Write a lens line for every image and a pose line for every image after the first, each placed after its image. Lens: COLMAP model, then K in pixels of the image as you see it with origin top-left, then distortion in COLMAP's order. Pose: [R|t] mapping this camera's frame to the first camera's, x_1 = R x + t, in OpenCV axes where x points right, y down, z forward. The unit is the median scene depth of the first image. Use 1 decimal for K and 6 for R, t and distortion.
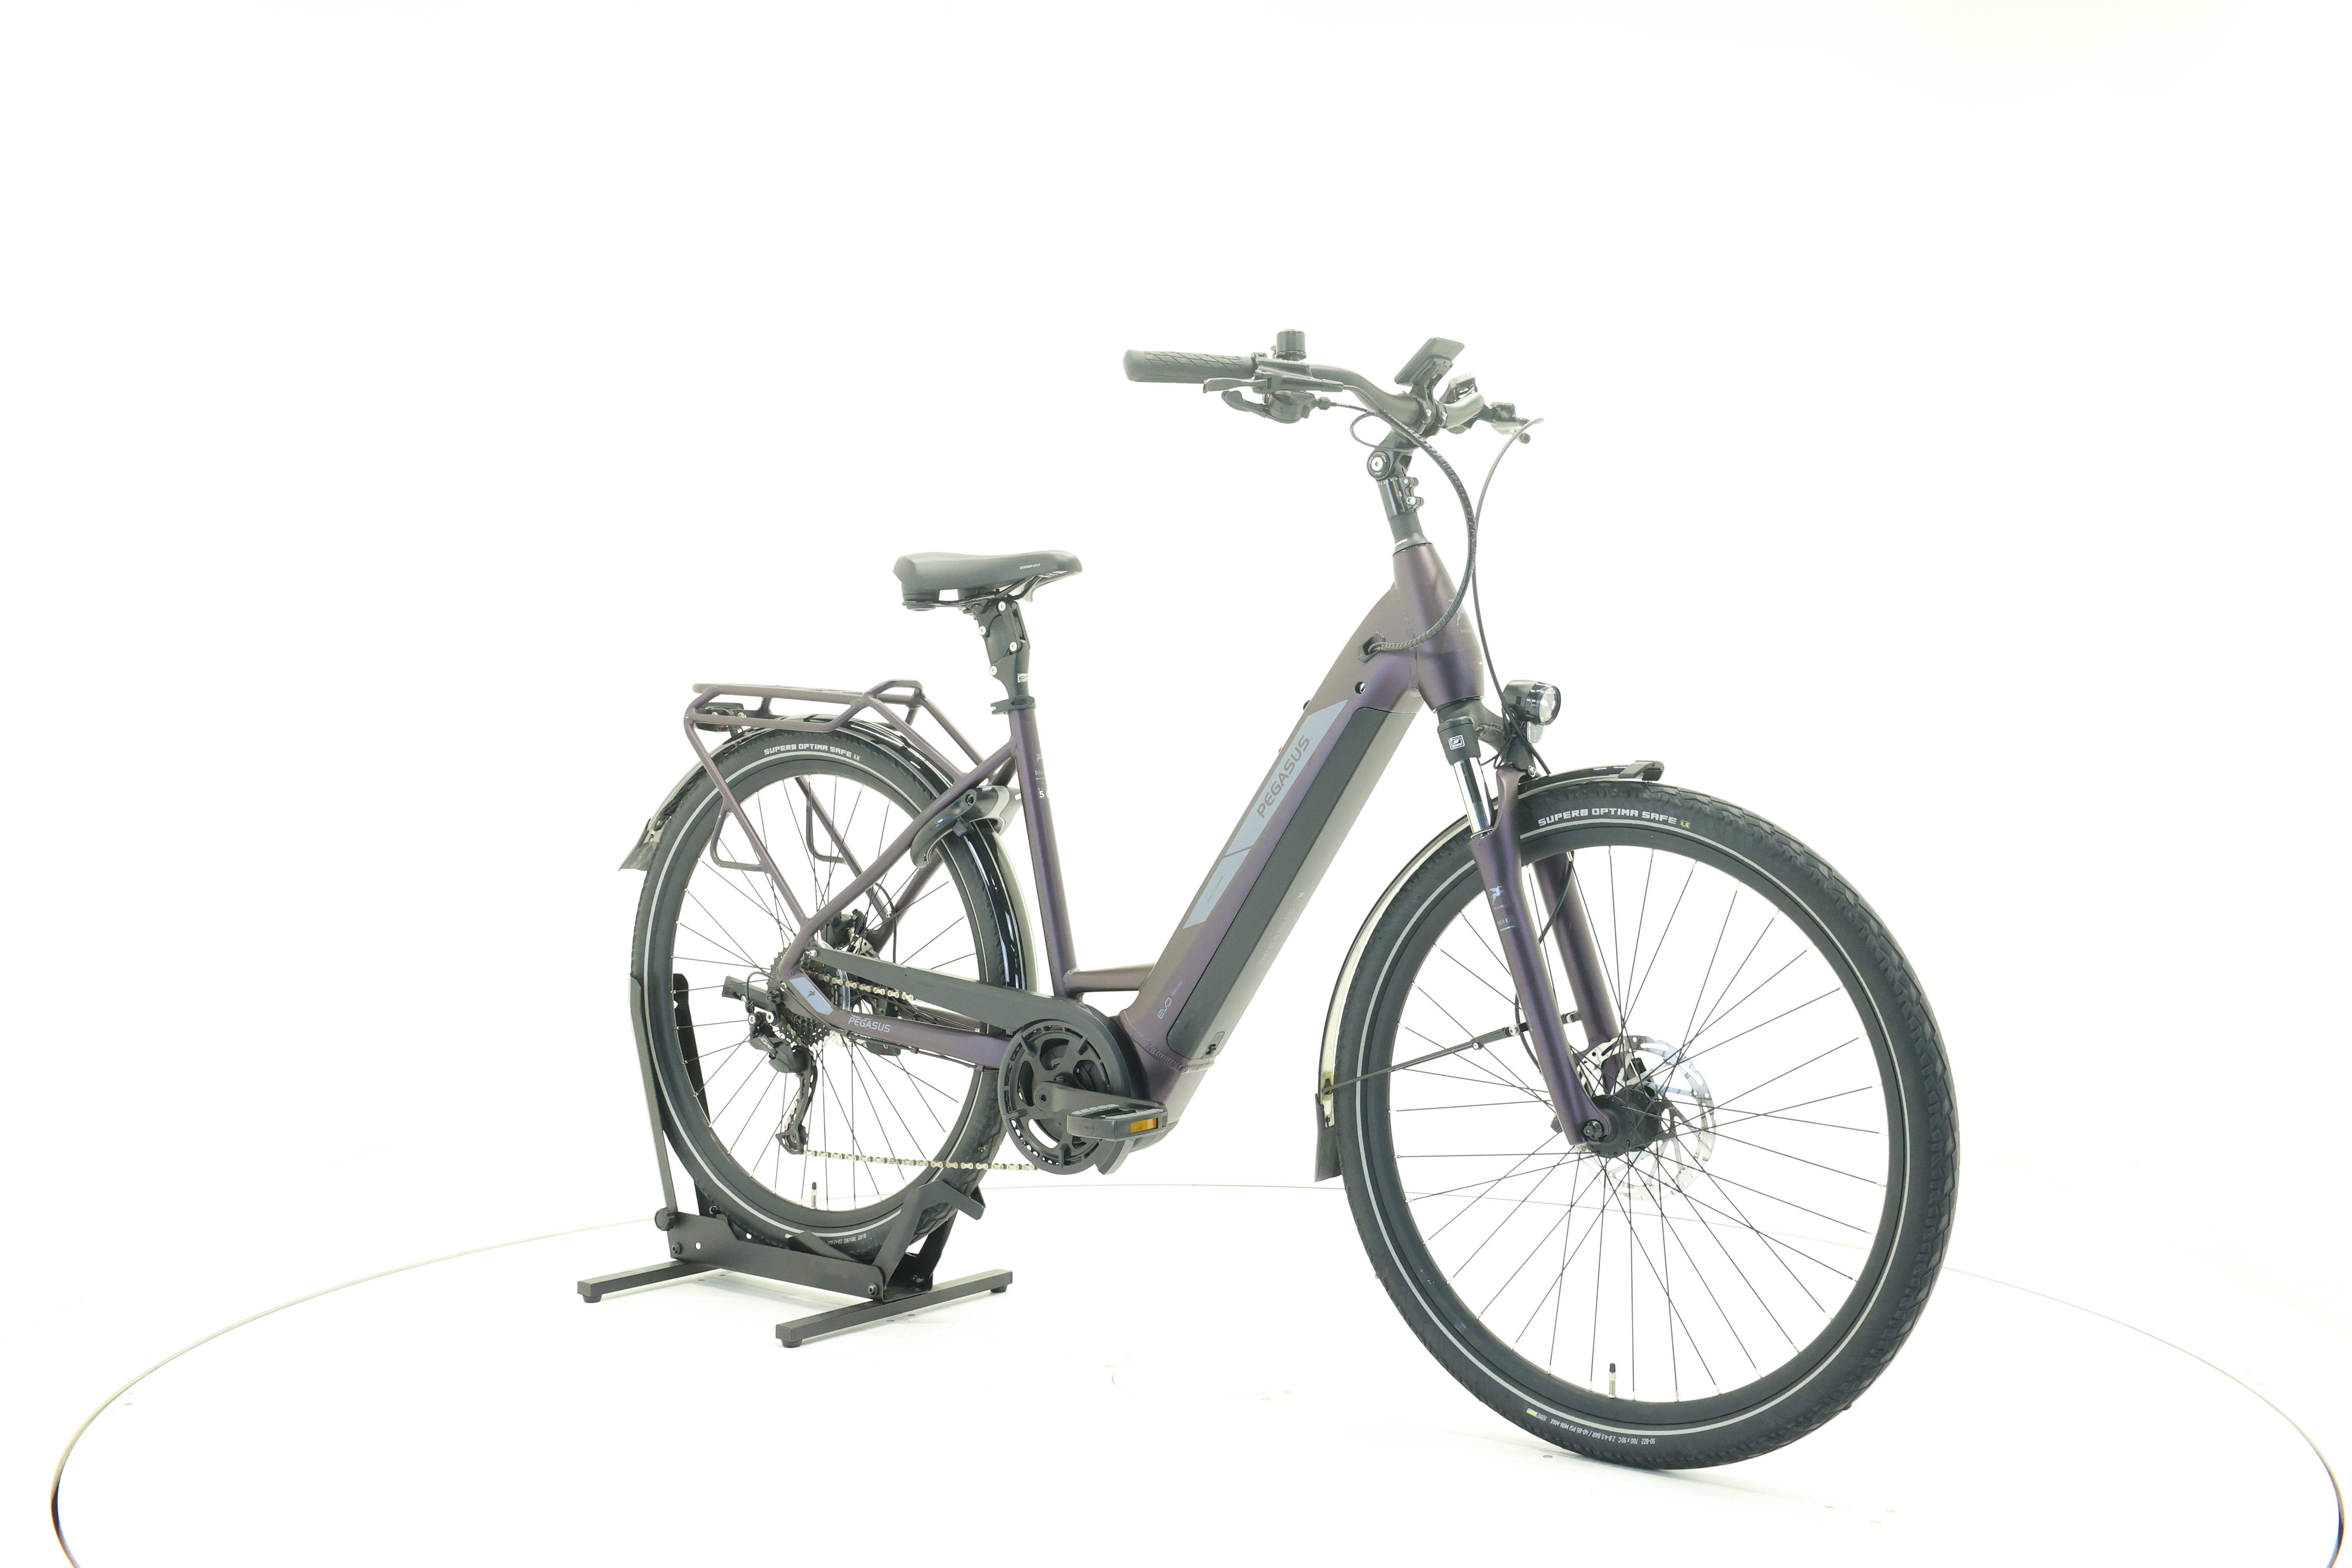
lens RADIAL K [[2568.3, 0, 1178.3], [0, 2568.3, 764.2], [0, 0, 1]] dist [0.008291, 0.000000]
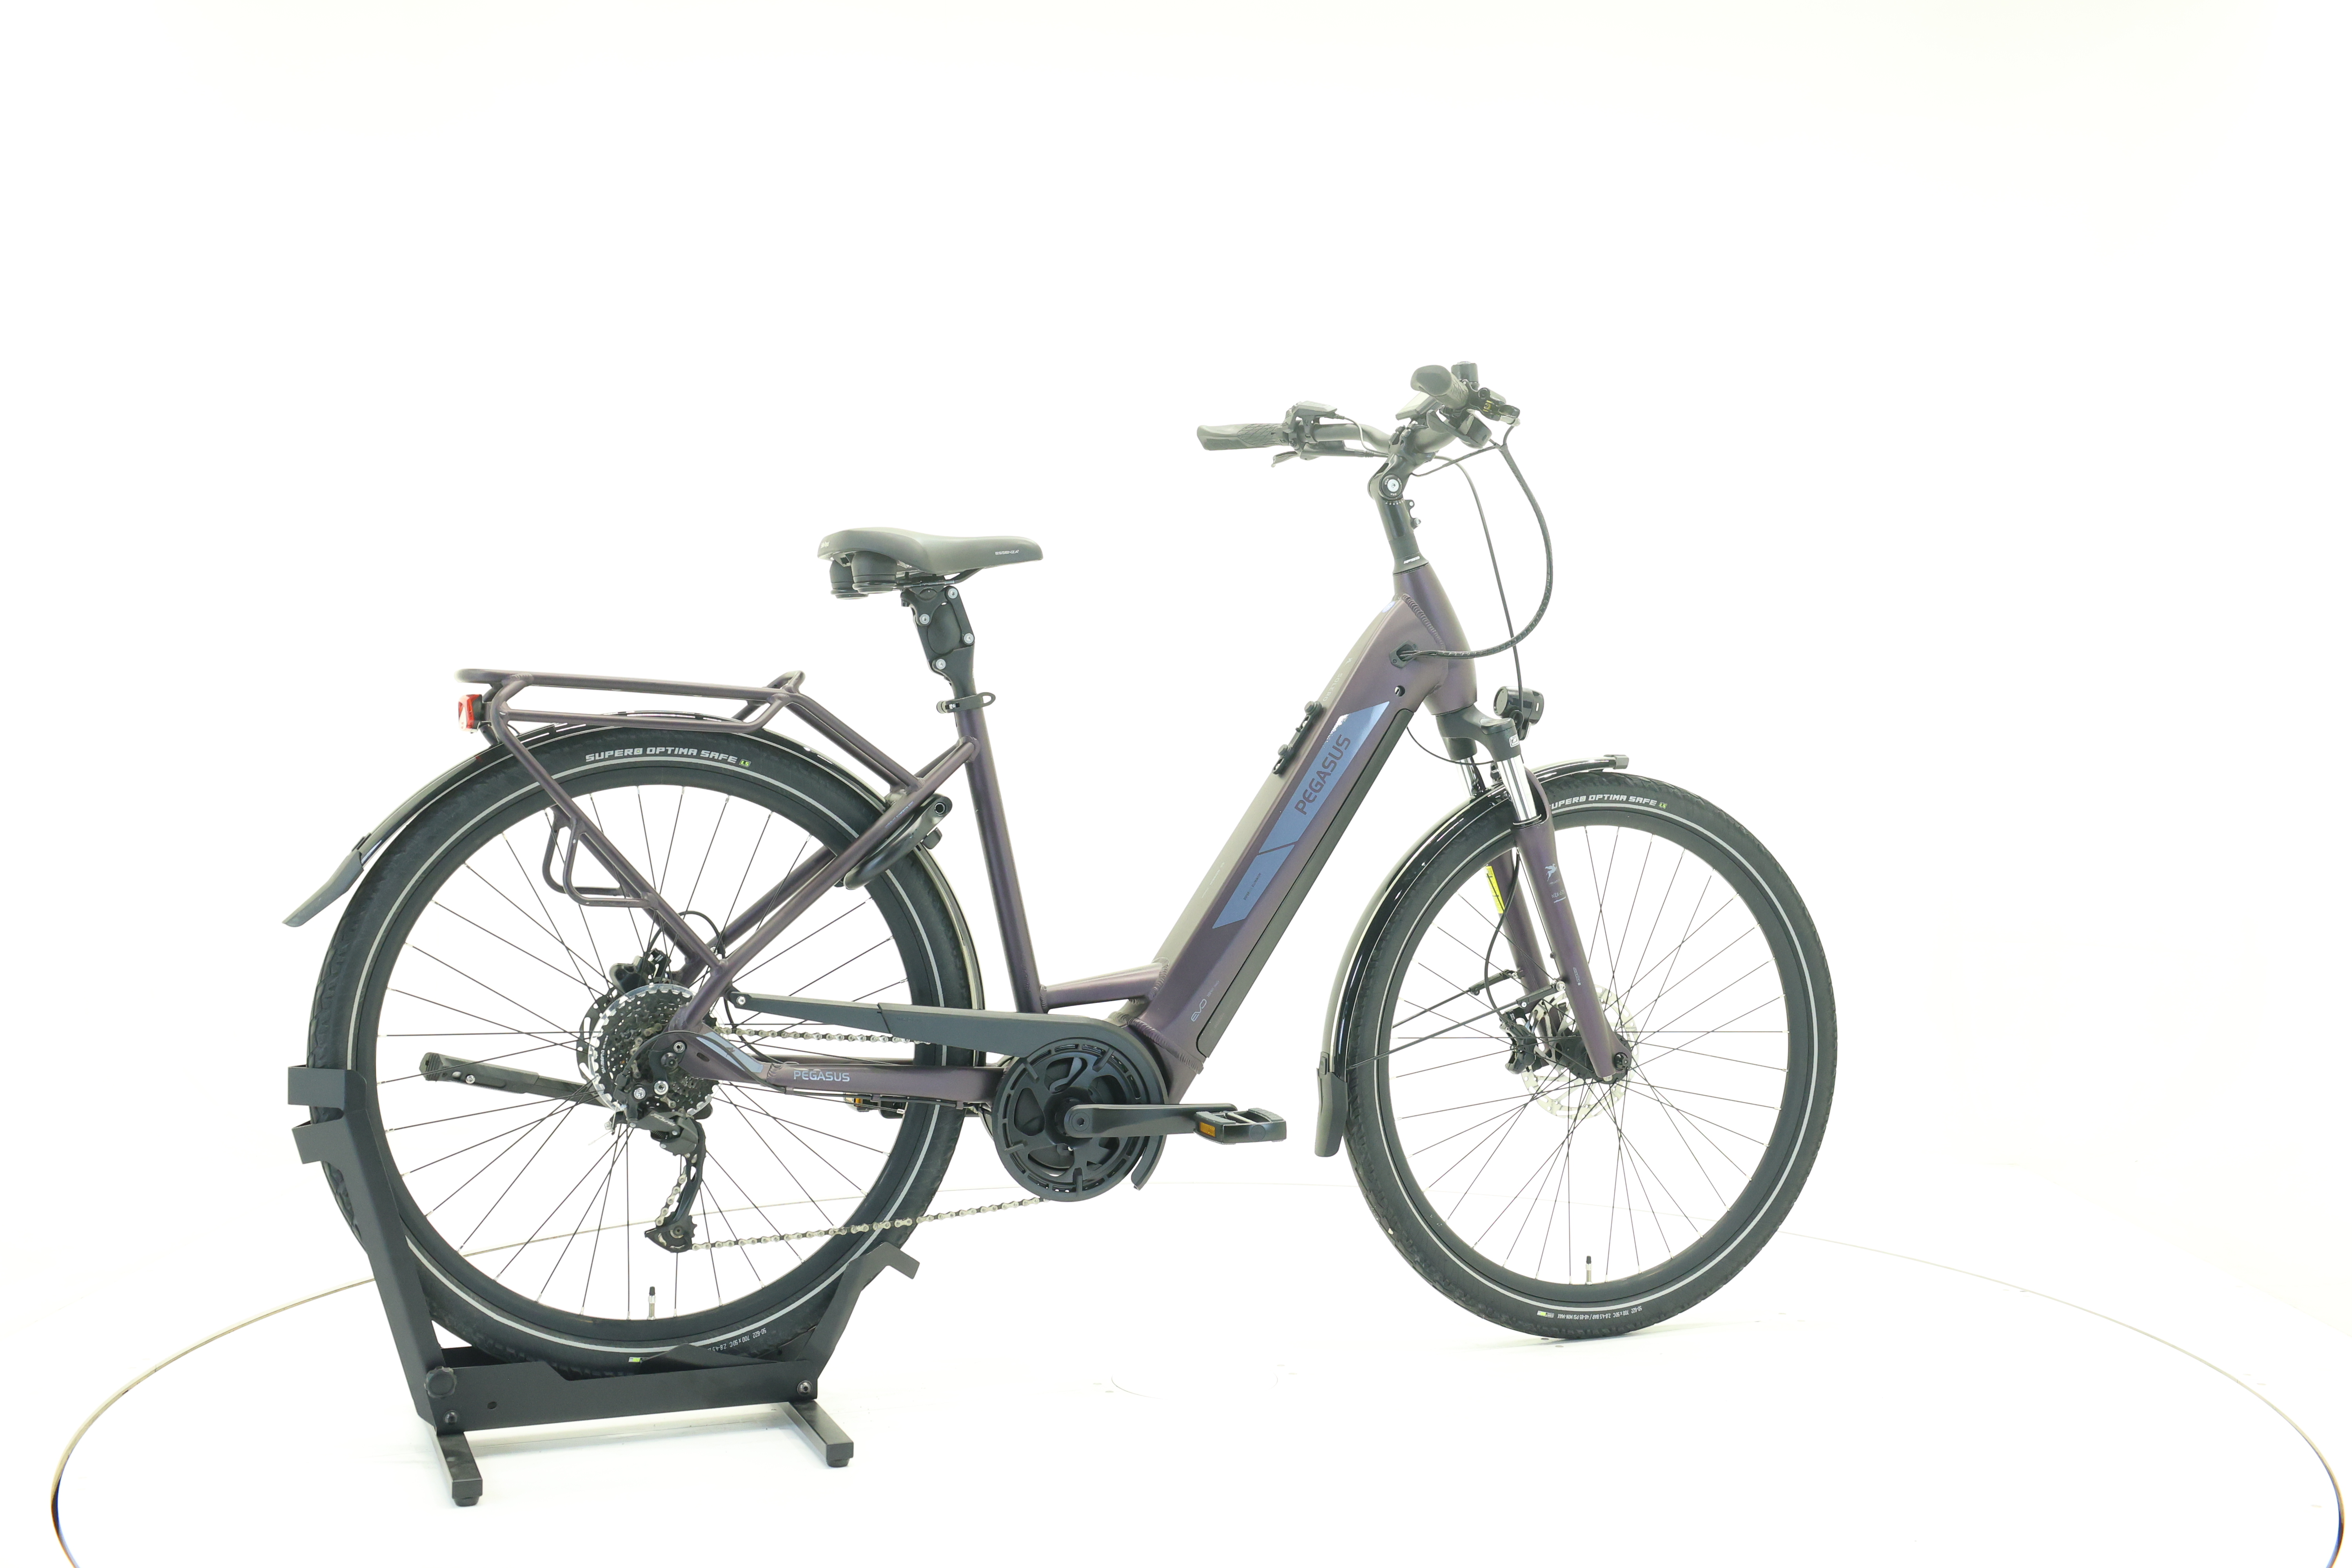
lens RADIAL K [[2568.3, 0, 1178.7], [0, 2568.3, 804.3], [0, 0, 1]] dist [0.008291, 0.000000]
pose [[0.491245, -0.021894, 0.870746, -0.909433], [0.015847, 0.999743, 0.016196, -0.000939], [-0.870877, 0.005843, 0.491466, 0.539906]]
